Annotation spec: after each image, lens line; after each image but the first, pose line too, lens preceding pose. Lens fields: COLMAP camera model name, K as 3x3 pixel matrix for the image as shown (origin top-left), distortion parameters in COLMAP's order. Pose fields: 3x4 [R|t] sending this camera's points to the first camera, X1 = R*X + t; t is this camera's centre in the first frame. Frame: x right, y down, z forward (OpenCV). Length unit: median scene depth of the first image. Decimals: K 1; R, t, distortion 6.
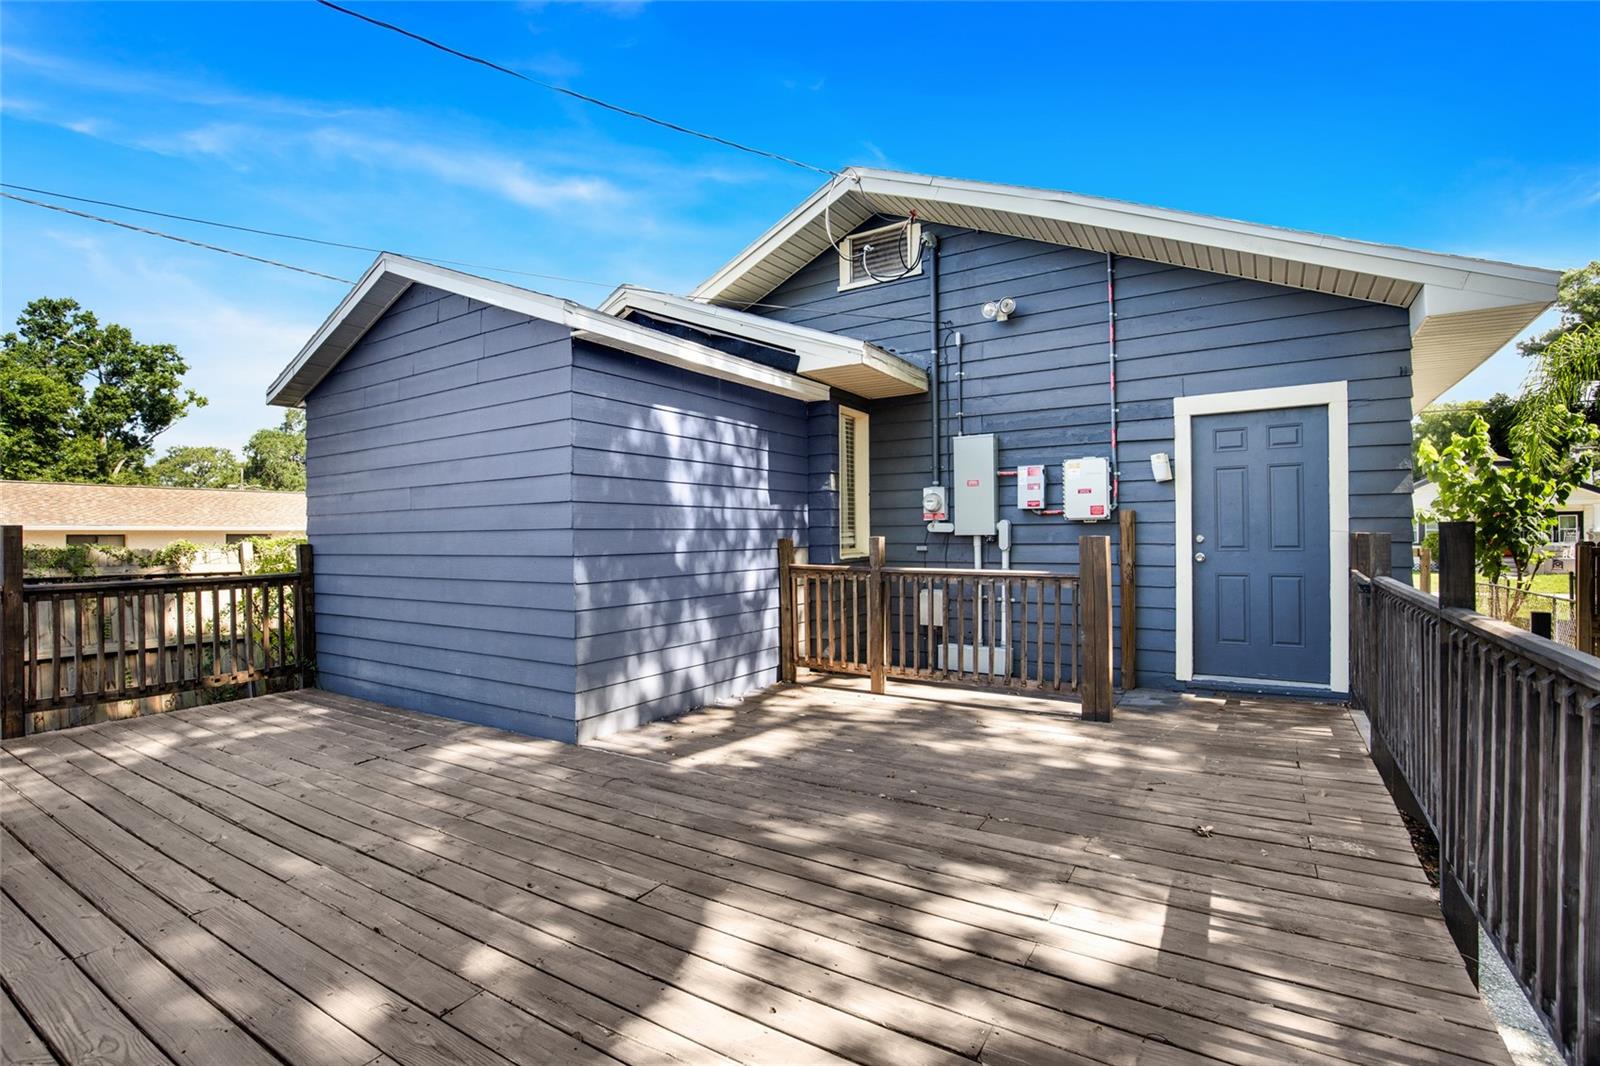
lens RADIAL K [[741.3, 0, 800.0], [0, 741.3, 533.0], [0, 0, 1]] dist [-0.000924, -0.000081]
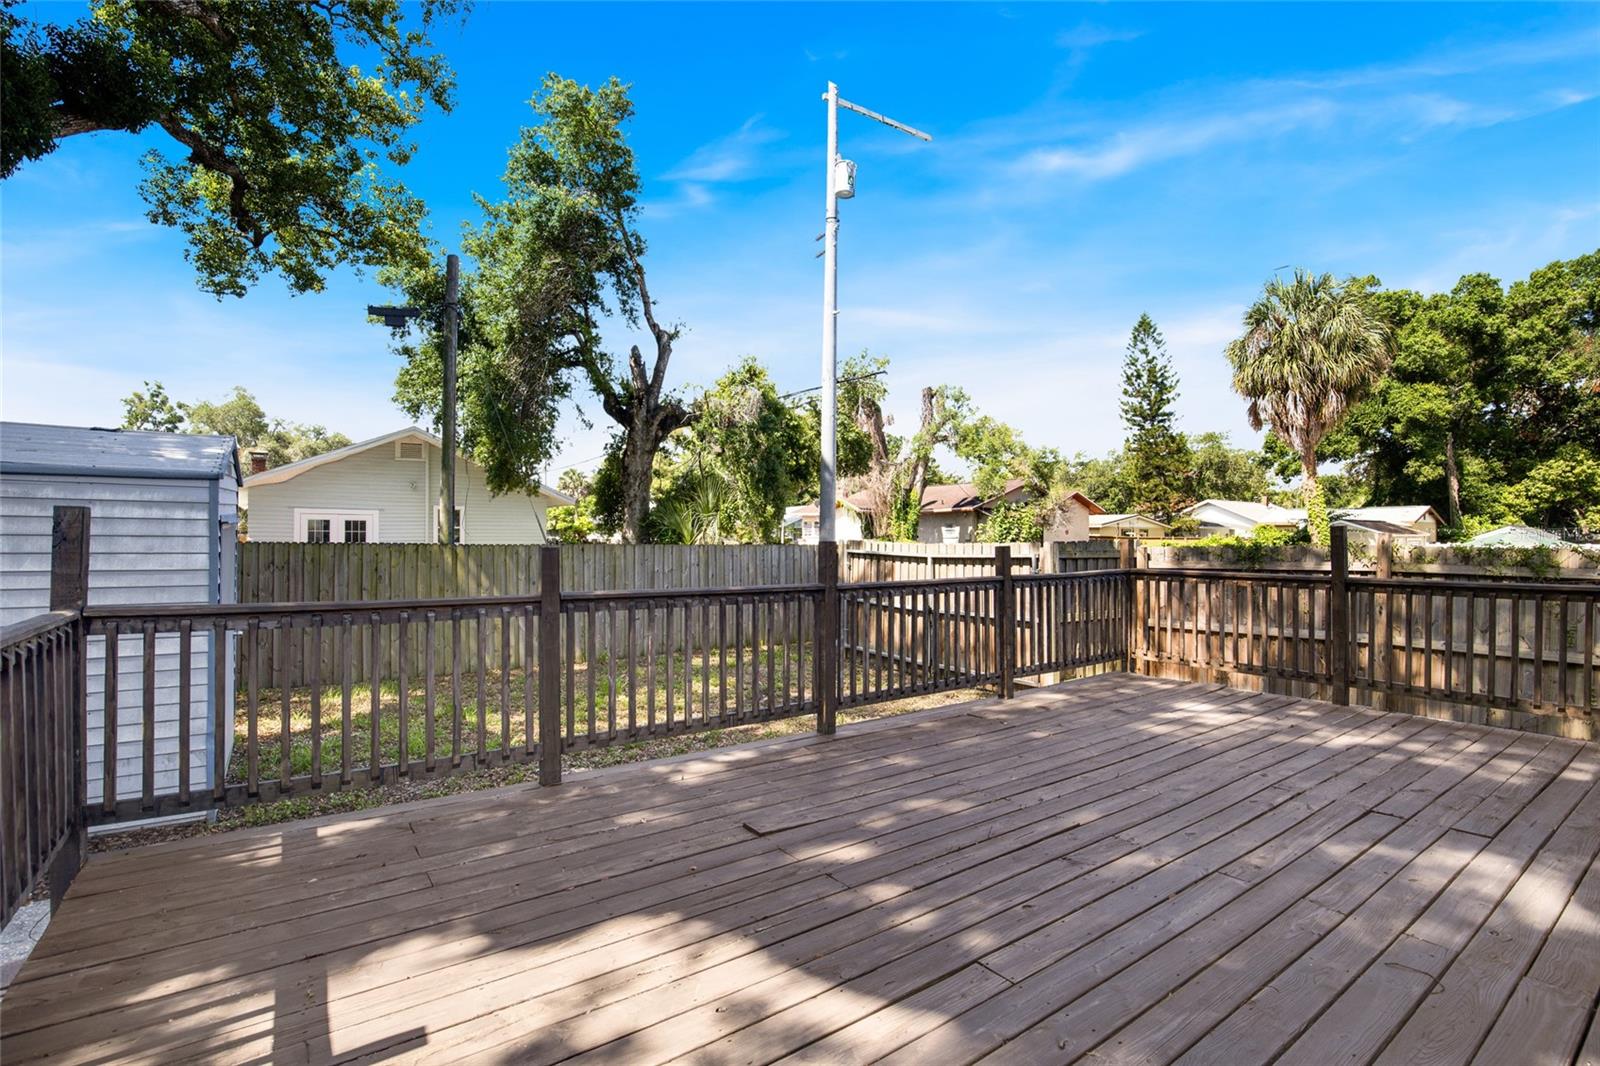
lens RADIAL K [[741.3, 0, 800.0], [0, 741.3, 533.0], [0, 0, 1]] dist [-0.000924, -0.000081]
pose [[-0.368604, 0.006774, -0.929562, 0.410574], [-0.001175, 0.999969, 0.007754, -0.006374], [0.929586, 0.003951, -0.368584, 0.728044]]
